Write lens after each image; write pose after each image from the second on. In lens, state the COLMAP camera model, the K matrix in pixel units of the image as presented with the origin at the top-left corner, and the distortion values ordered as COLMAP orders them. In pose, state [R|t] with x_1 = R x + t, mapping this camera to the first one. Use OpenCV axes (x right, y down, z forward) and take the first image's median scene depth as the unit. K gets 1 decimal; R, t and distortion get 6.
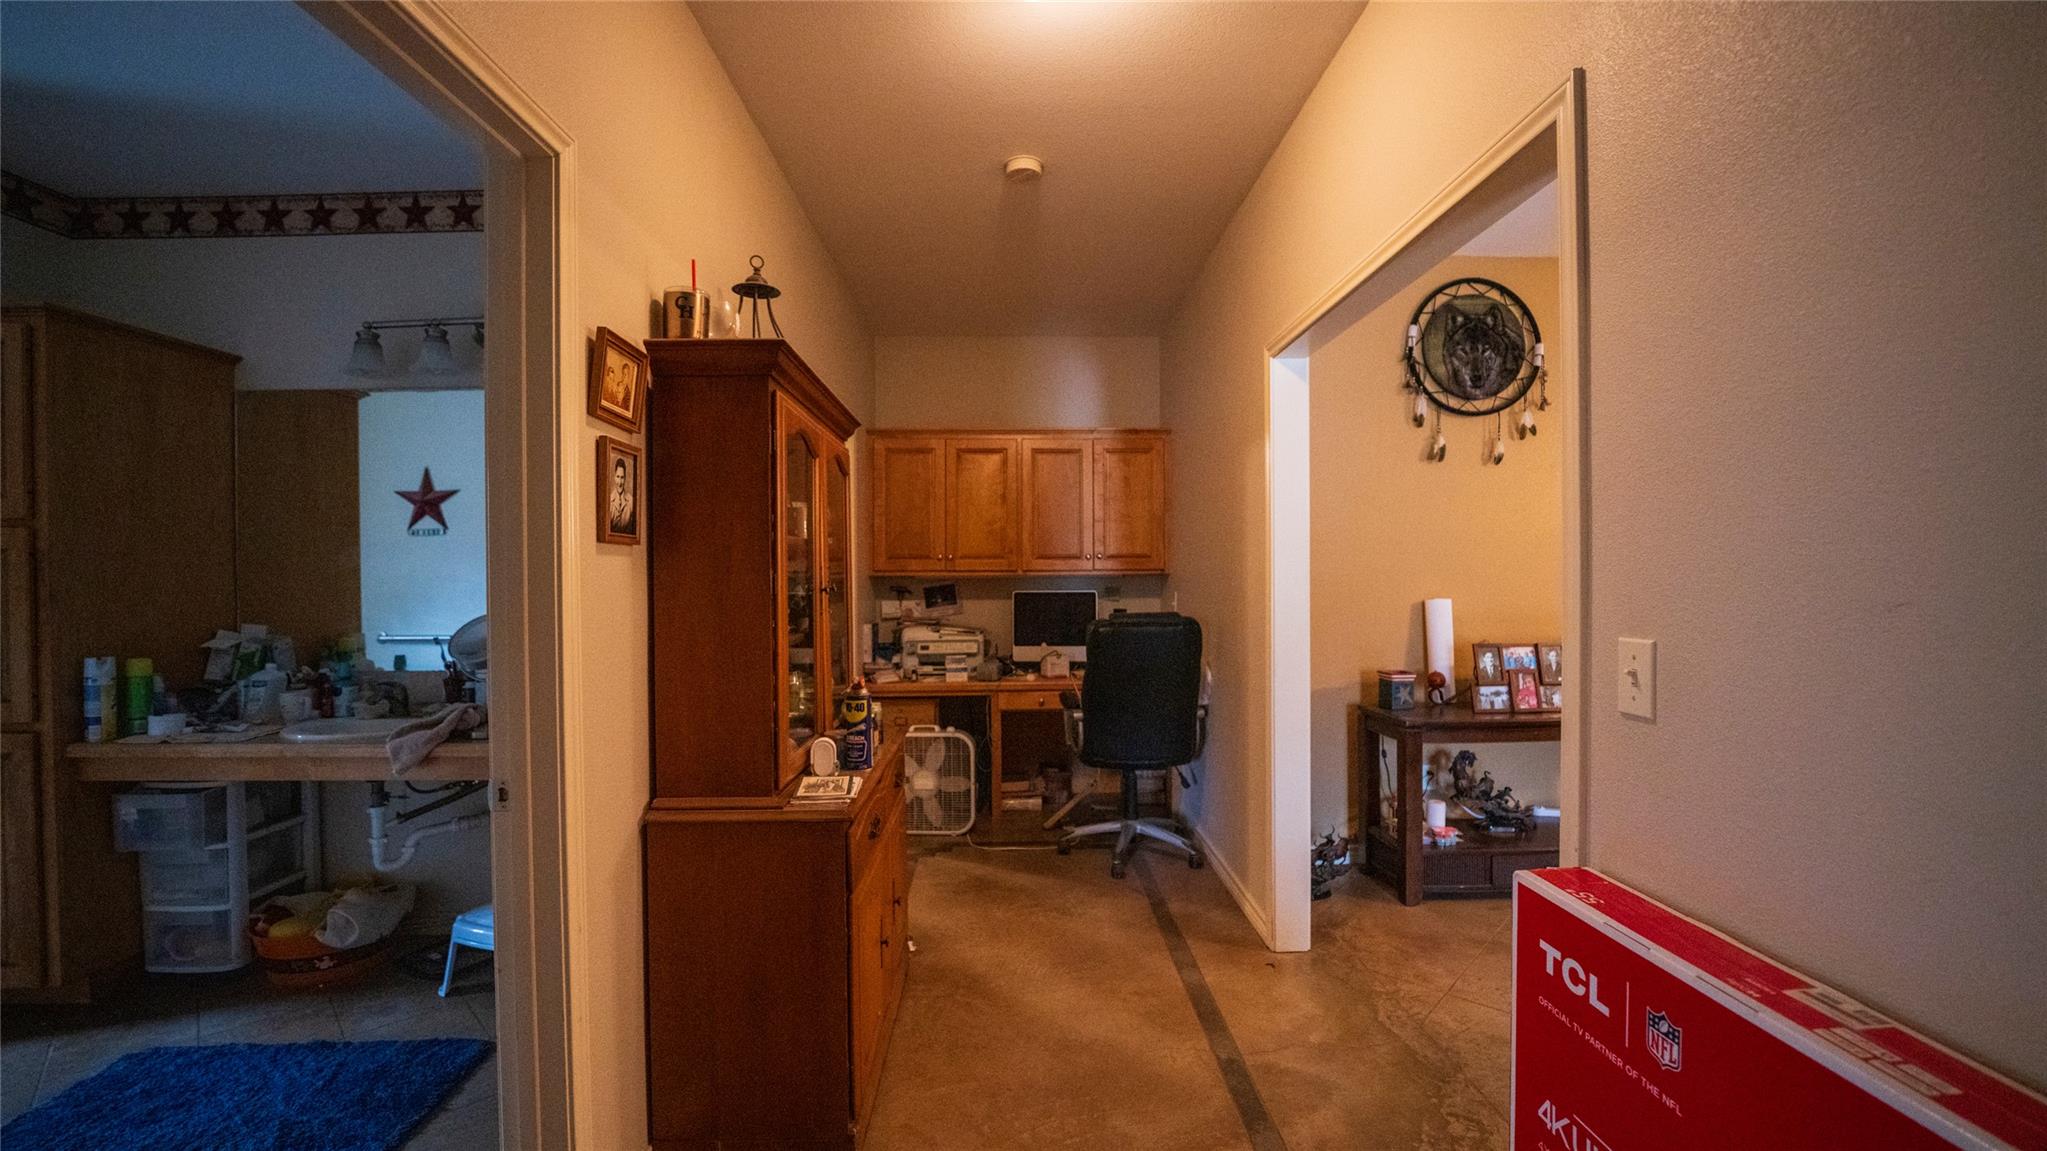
lens RADIAL K [[830.2, 0, 1027.4], [0, 830.2, 582.0], [0, 0, 1]] dist [-0.032569, 0.005184]
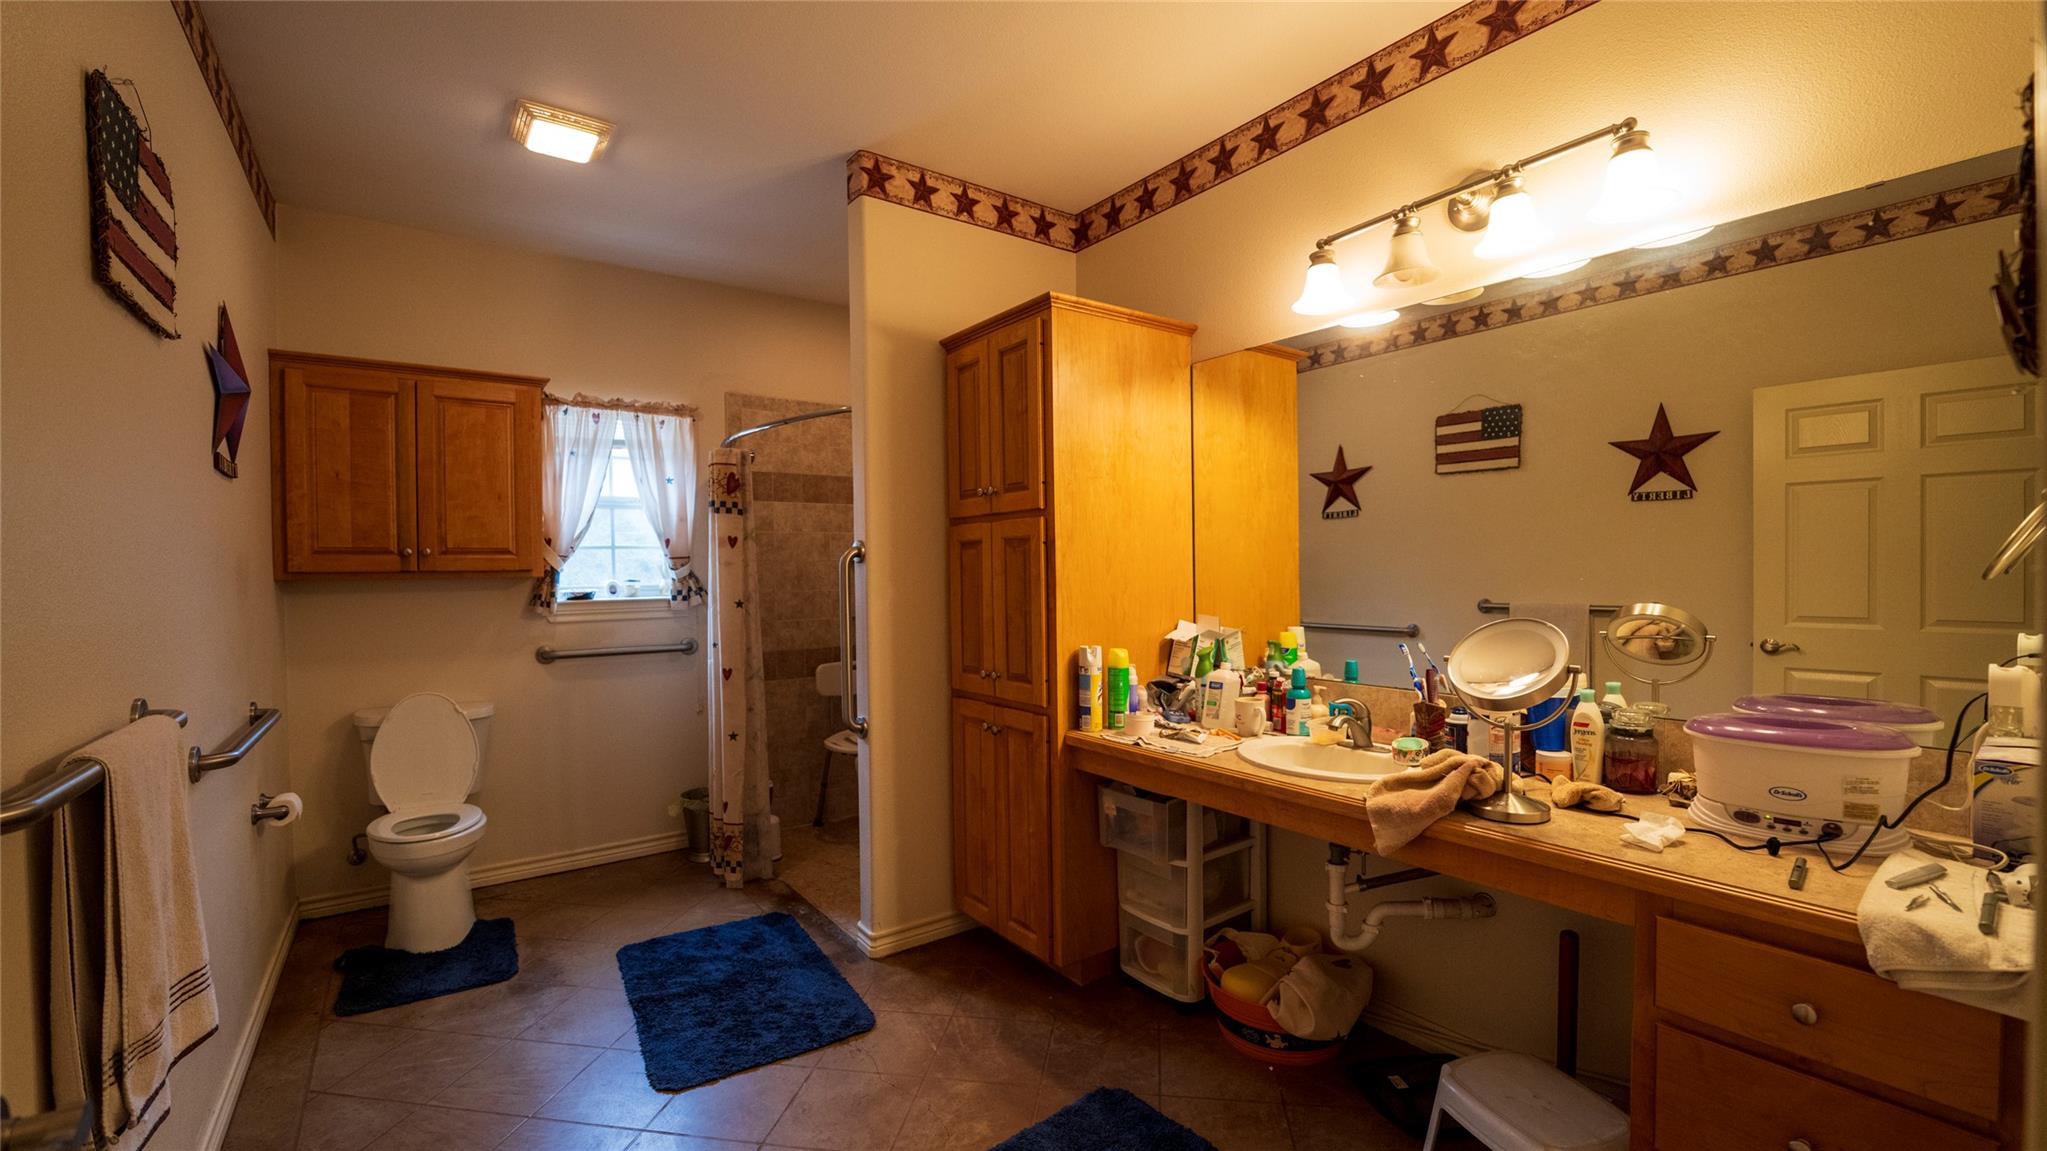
lens RADIAL K [[830.2, 0, 1027.4], [0, 830.2, 582.0], [0, 0, 1]] dist [-0.032569, 0.005184]
pose [[0.579050, 0.013457, -0.815181, -0.335681], [0.001070, 0.999850, 0.017265, -0.001463], [0.815291, -0.010869, 0.578949, 0.313441]]
